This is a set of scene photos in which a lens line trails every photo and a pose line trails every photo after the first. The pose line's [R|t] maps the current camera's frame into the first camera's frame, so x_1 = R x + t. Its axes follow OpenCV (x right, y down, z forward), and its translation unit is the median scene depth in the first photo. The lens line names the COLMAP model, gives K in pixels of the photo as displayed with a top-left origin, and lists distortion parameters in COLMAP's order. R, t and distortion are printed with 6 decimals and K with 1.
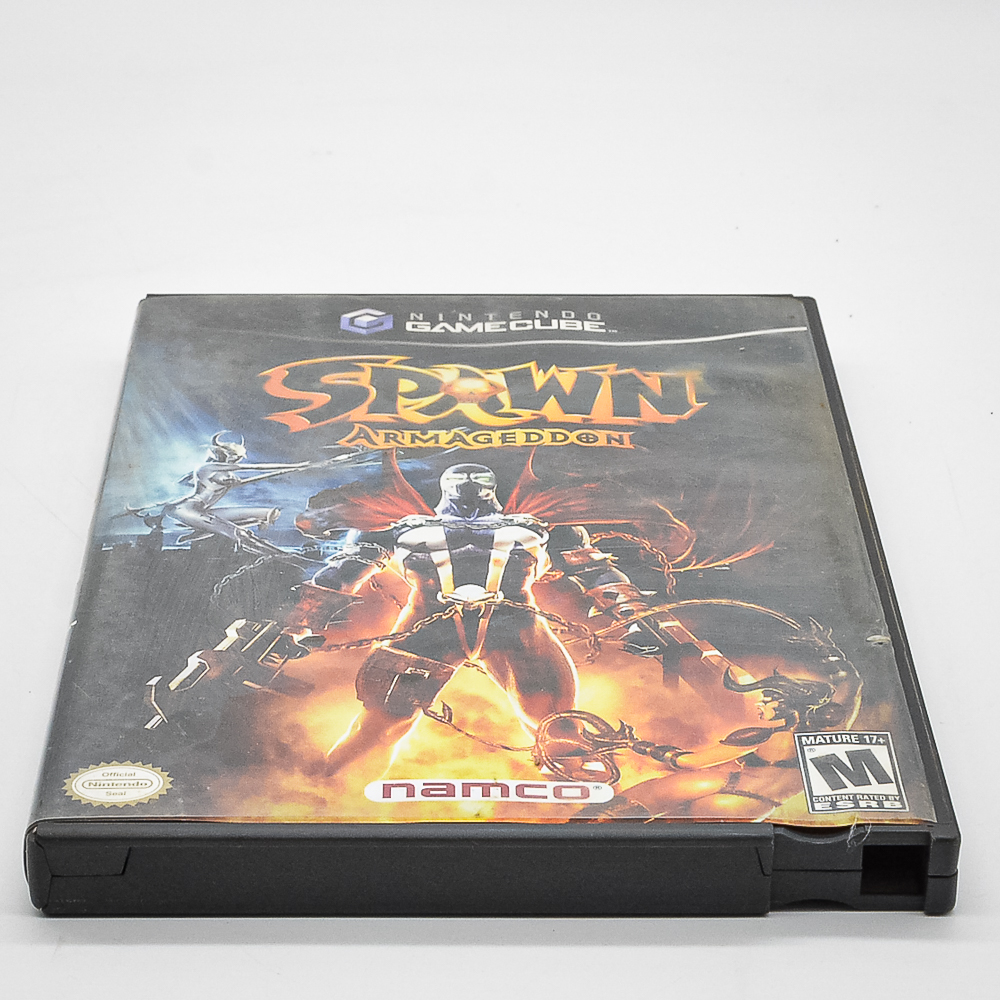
lens RADIAL K [[2951.7, 0, 537.4], [0, 2951.7, 542.4], [0, 0, 1]] dist [-0.028225, 0.000000]
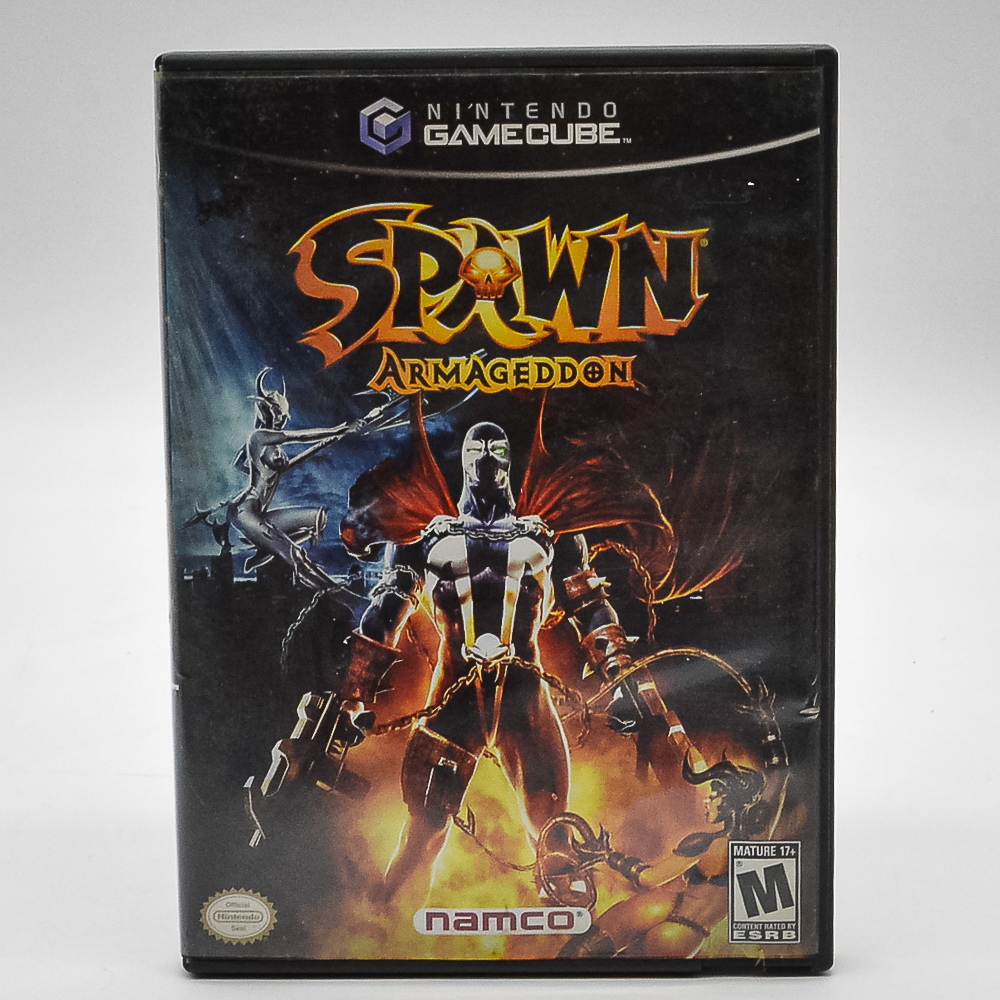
lens RADIAL K [[2951.7, 0, 497.7], [0, 2951.7, 499.6], [0, 0, 1]] dist [-0.028225, 0.000000]
pose [[0.998968, 0.024757, -0.038068, 0.025852], [0.027084, 0.348072, 0.937076, -1.119682], [0.036450, -0.937141, 0.347043, 0.603177]]
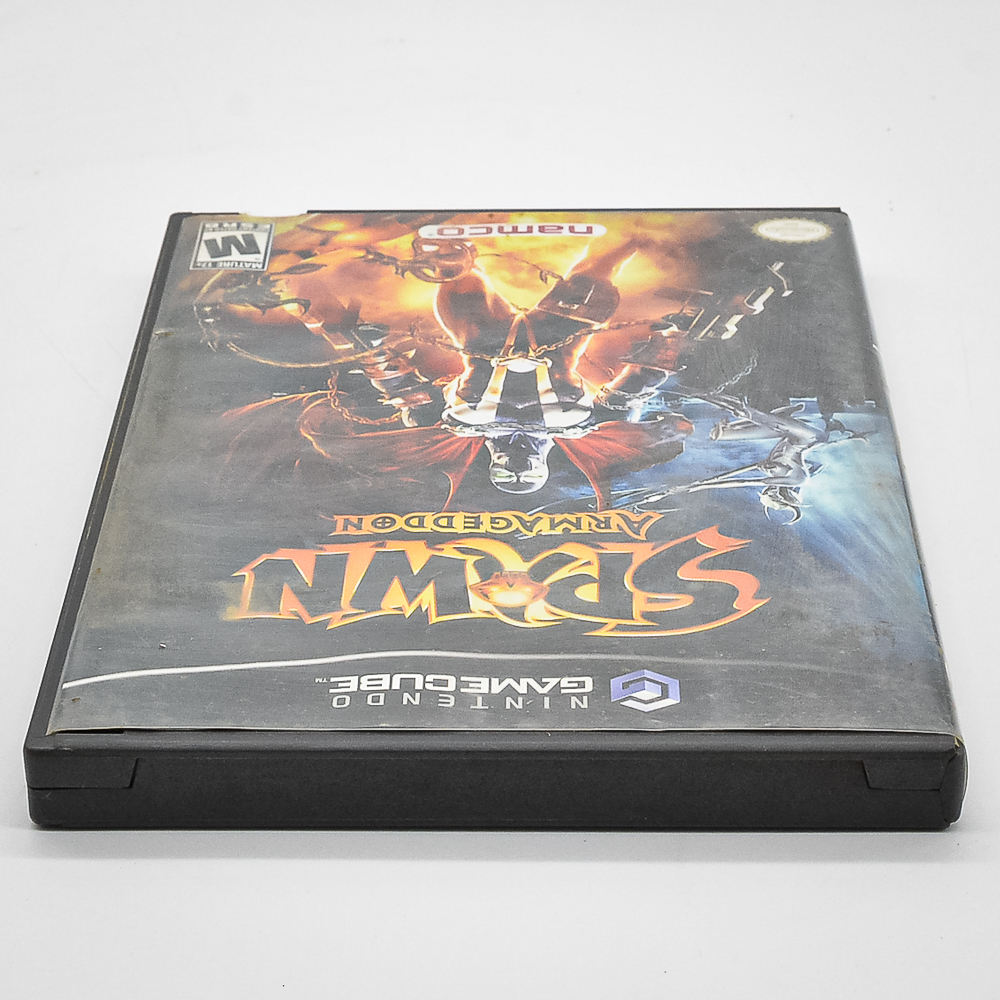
lens RADIAL K [[2951.7, 0, 533.0], [0, 2951.7, 447.2], [0, 0, 1]] dist [-0.028225, 0.000000]
pose [[-0.999296, -0.028306, 0.024617, -0.052522], [0.005801, 0.531719, 0.846901, -0.851705], [-0.037062, 0.846448, -0.531181, 1.539465]]
